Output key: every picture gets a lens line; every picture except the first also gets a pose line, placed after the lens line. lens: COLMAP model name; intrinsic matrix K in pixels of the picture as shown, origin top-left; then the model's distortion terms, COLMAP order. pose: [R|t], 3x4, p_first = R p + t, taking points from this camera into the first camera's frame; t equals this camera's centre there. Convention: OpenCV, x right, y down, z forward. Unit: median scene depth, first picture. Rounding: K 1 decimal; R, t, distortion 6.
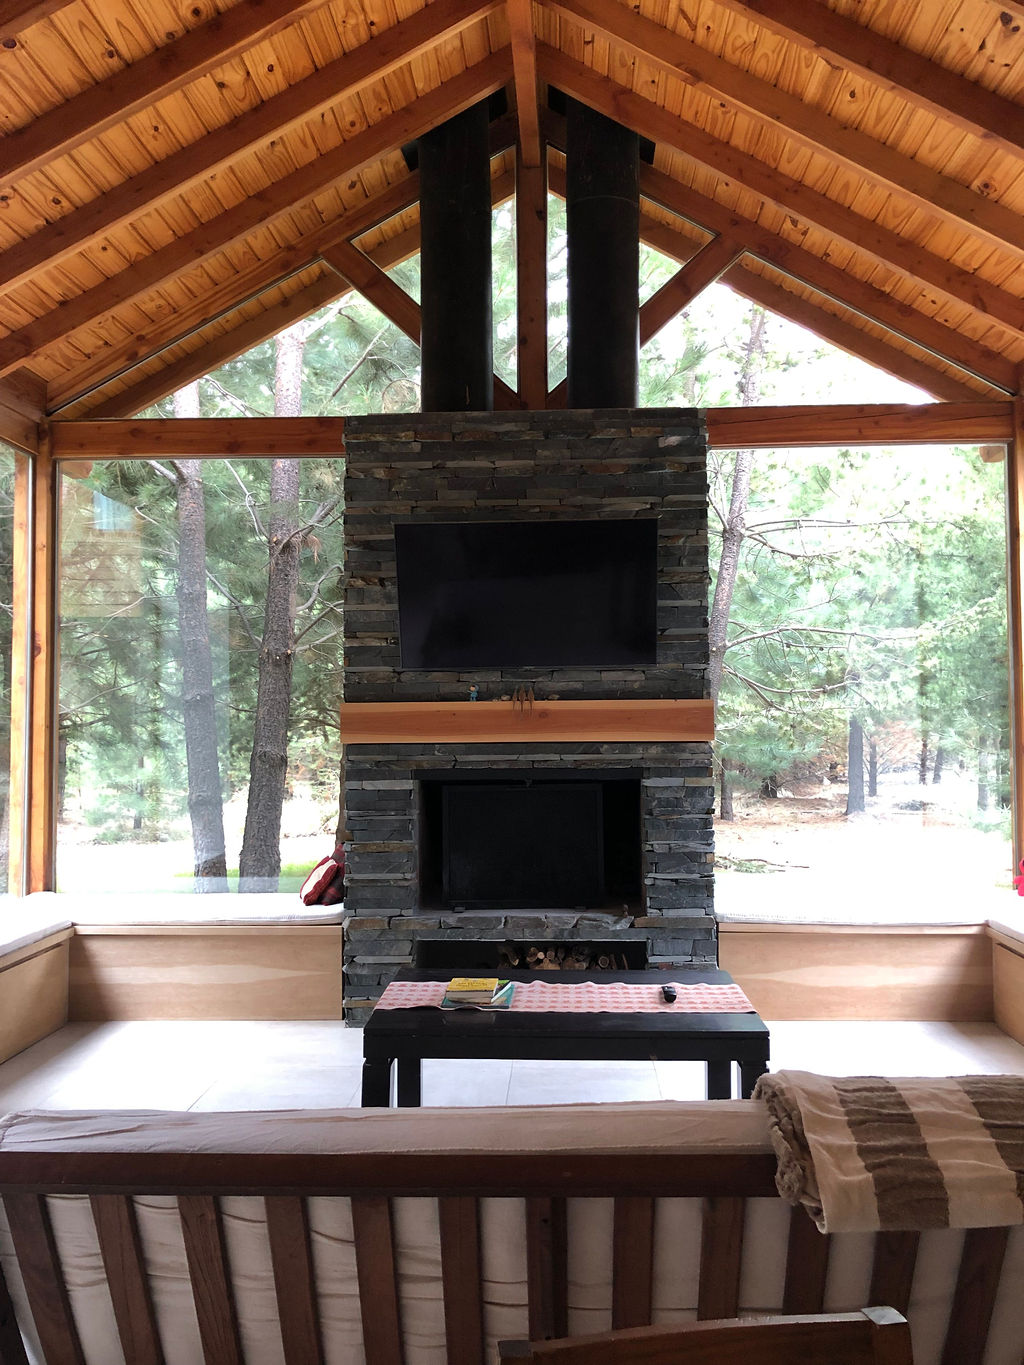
lens RADIAL K [[1097.7, 0, 514.2], [0, 1097.7, 694.2], [0, 0, 1]] dist [0.130599, -0.272865]
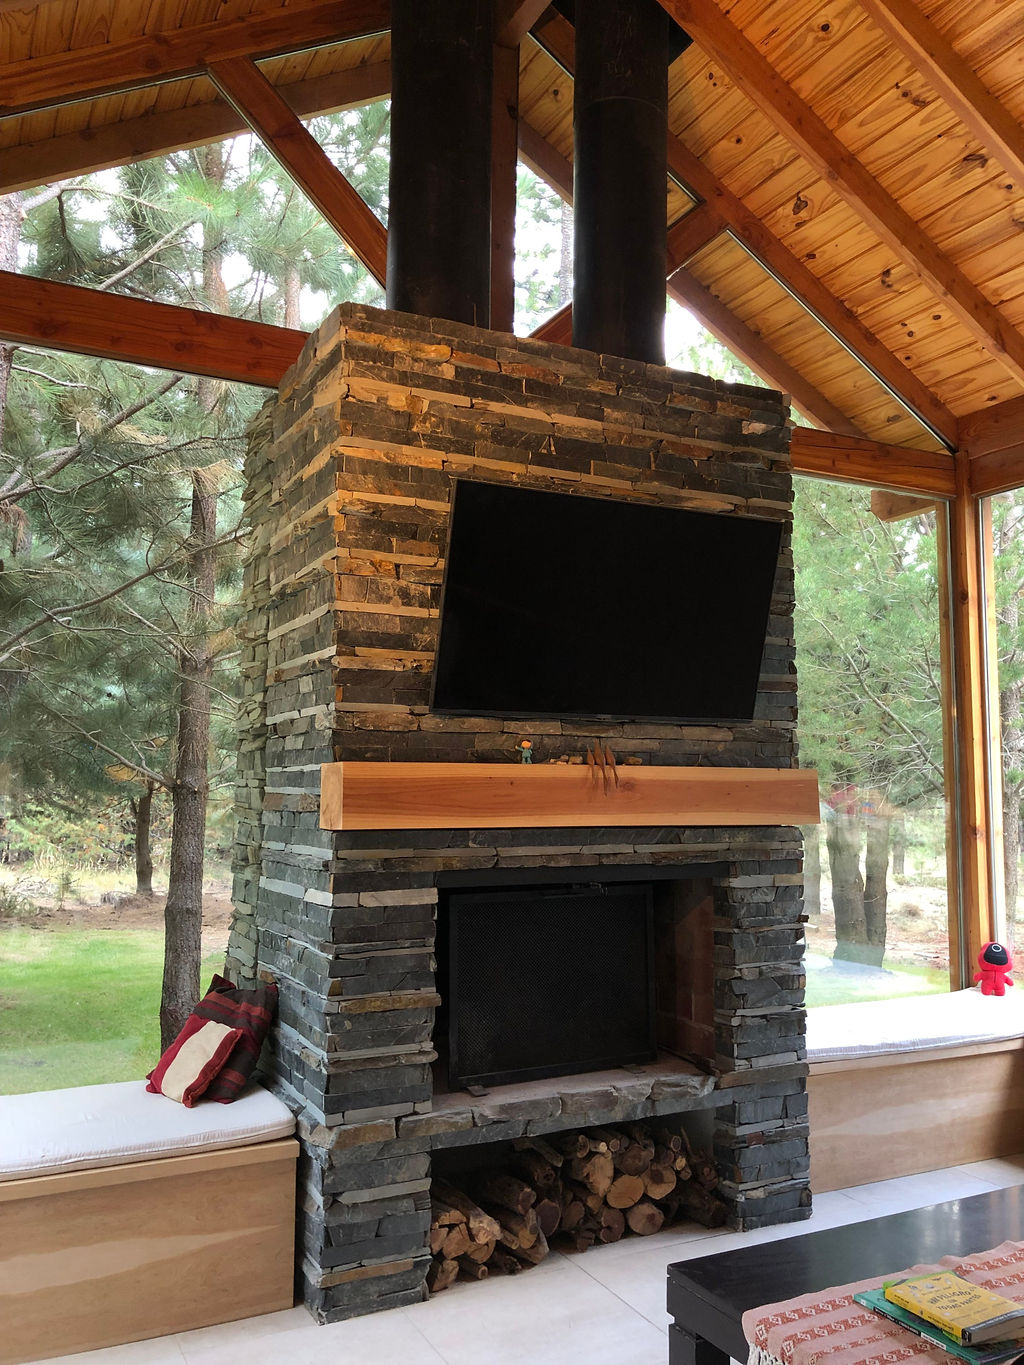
lens RADIAL K [[1126.0, 0, 512.0], [0, 1126.0, 682.5], [0, 0, 1]] dist [0.029848, -0.014412]
pose [[0.868478, 0.059335, 0.492163, -0.377258], [-0.025901, 0.996886, -0.074479, 0.008105], [-0.495050, 0.051936, 0.867311, 0.418001]]
